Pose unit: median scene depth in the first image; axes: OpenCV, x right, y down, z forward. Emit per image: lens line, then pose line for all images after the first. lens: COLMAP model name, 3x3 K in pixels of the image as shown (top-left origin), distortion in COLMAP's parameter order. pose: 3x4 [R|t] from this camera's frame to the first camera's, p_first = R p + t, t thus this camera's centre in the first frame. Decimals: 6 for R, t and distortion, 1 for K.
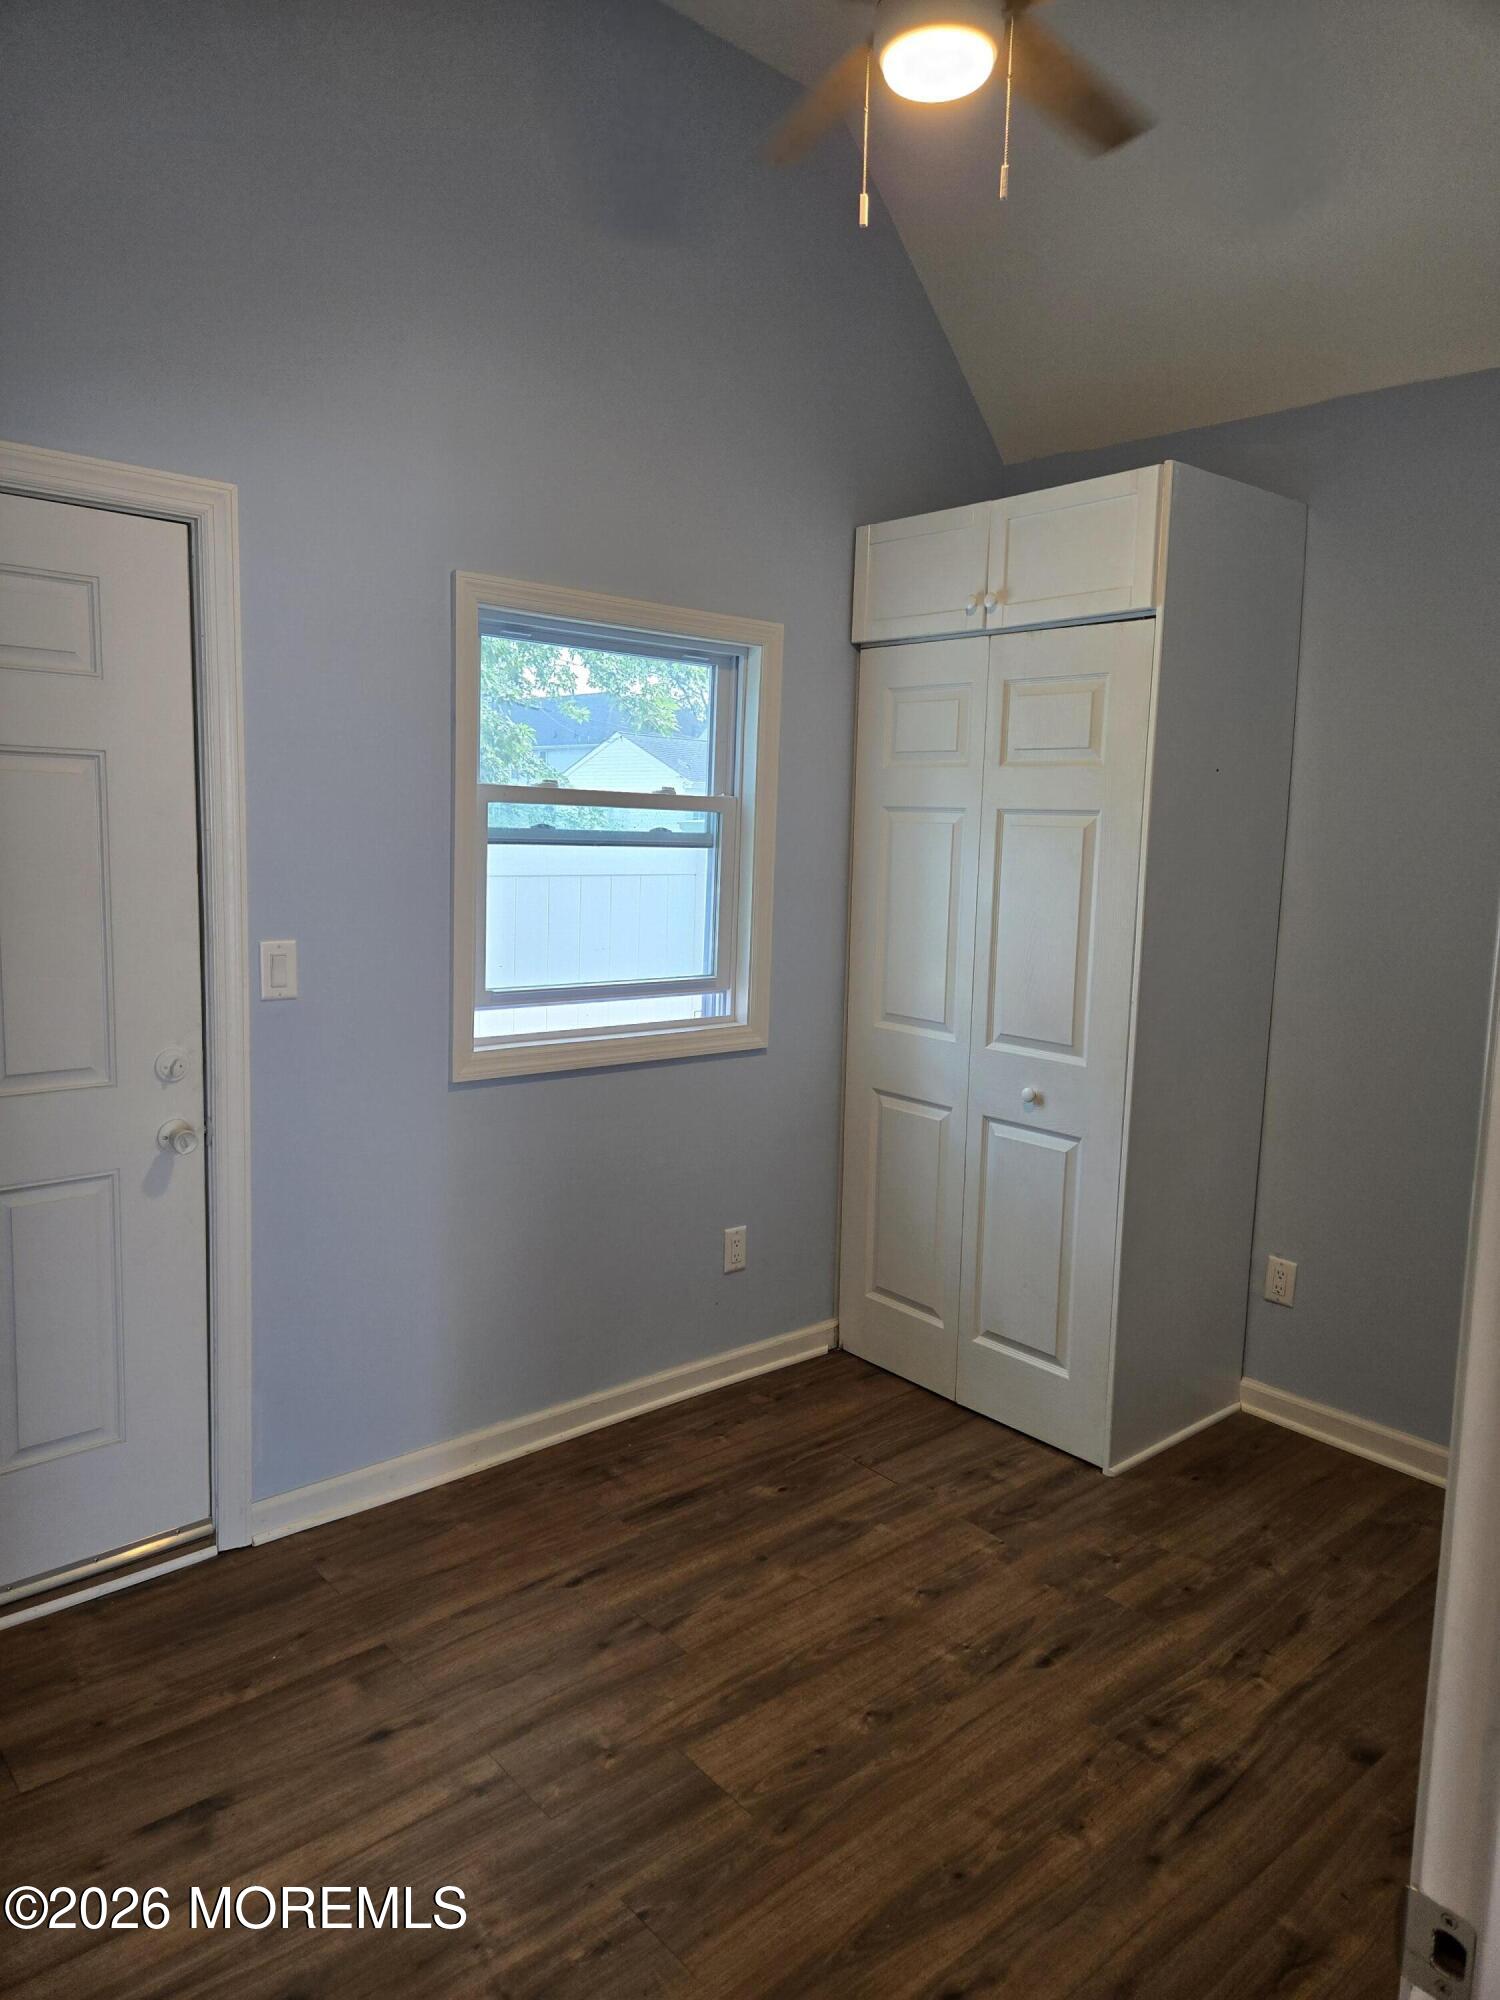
lens RADIAL K [[1339.6, 0, 736.1], [0, 1339.6, 1000.5], [0, 0, 1]] dist [0.078063, -0.064402]
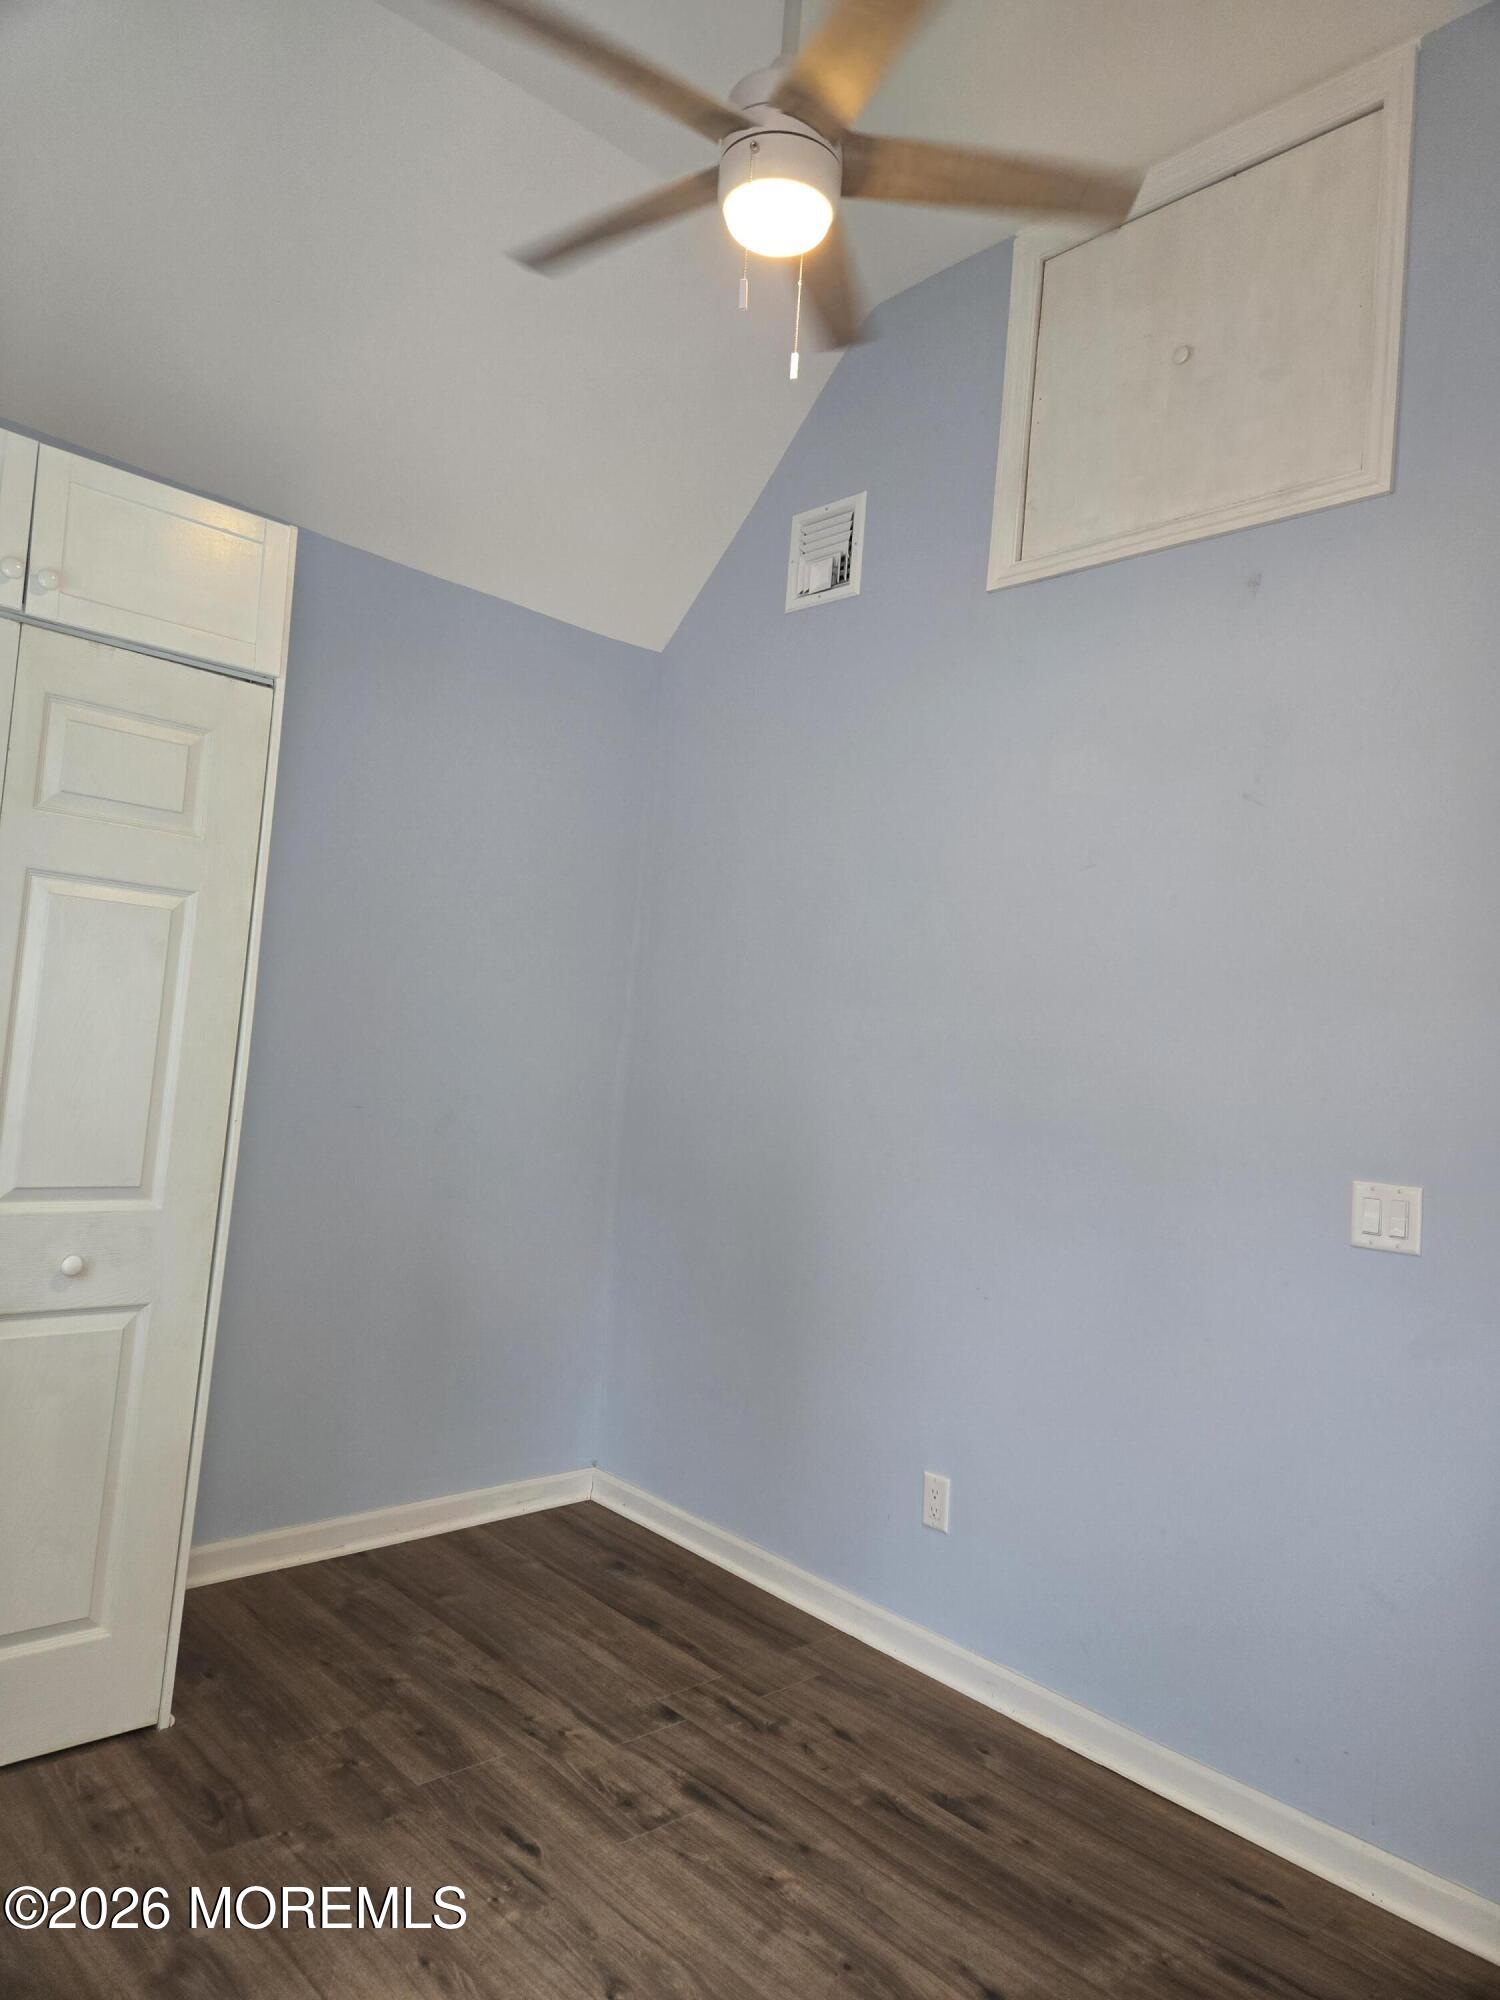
lens RADIAL K [[1339.6, 0, 739.0], [0, 1339.6, 994.3], [0, 0, 1]] dist [0.078063, -0.064402]
pose [[-0.032259, 0.013445, 0.999389, -0.684429], [0.054112, 0.998466, -0.011685, -0.062356], [-0.998014, 0.053702, -0.032937, 0.848703]]
